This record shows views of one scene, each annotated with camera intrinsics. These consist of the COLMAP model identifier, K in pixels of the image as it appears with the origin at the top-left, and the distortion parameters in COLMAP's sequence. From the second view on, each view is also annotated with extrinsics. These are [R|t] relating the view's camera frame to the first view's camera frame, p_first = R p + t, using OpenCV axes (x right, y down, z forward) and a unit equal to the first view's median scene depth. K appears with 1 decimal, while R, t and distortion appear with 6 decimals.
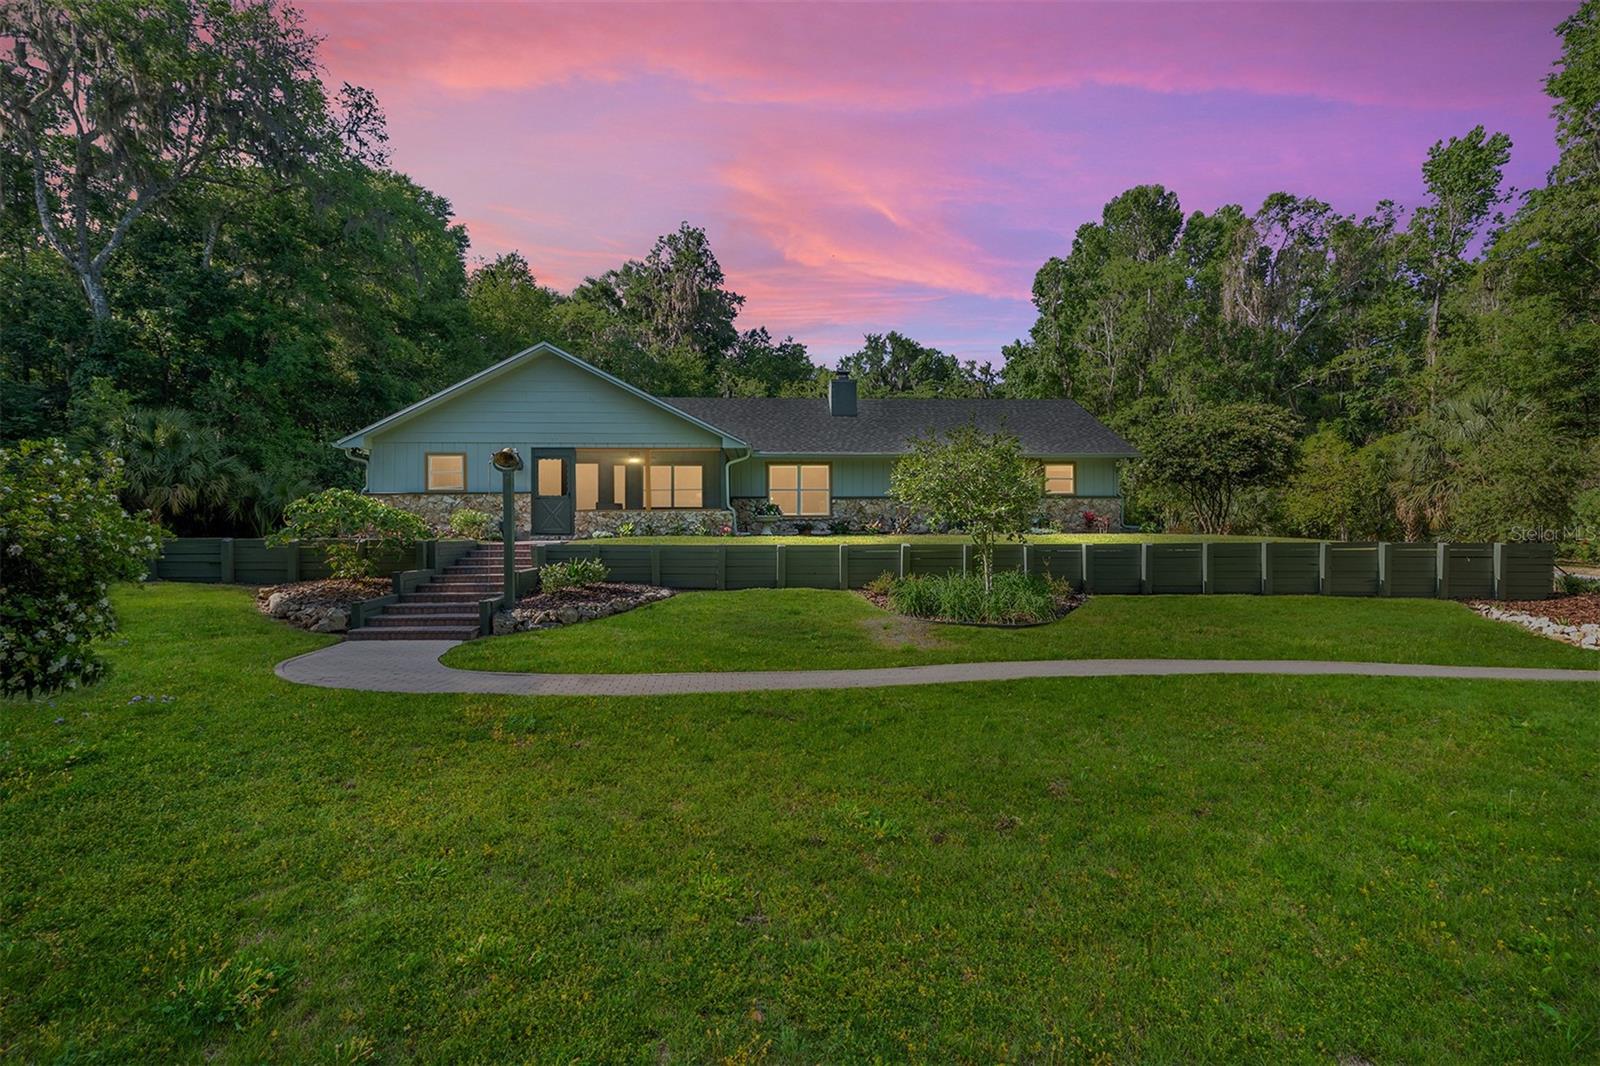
lens RADIAL K [[774.7, 0, 795.5], [0, 774.7, 534.7], [0, 0, 1]] dist [-0.004331, 0.001364]
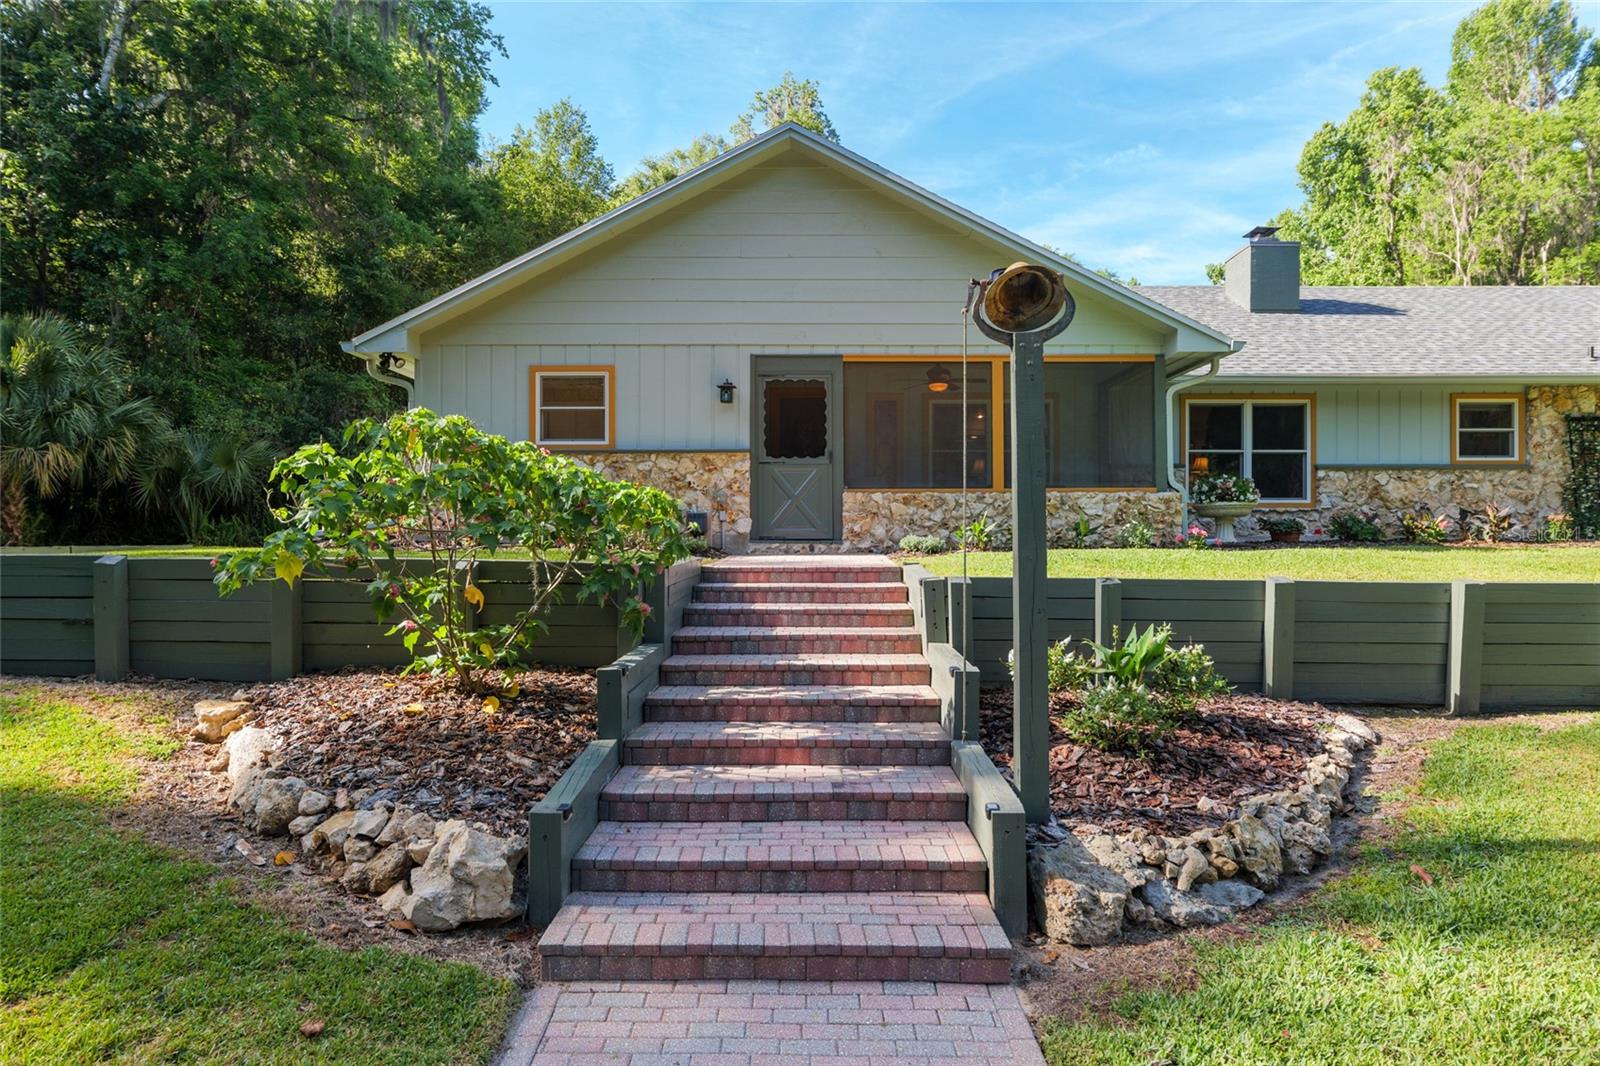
lens RADIAL K [[1016.5, 0, 800.0], [0, 1016.5, 530.9], [0, 0, 1]] dist [0.007776, -0.002049]
pose [[0.998007, 0.006041, -0.062811, -0.189095], [-0.006026, 0.999982, 0.000437, -0.004419], [0.062812, -0.000058, 0.998025, 0.268743]]
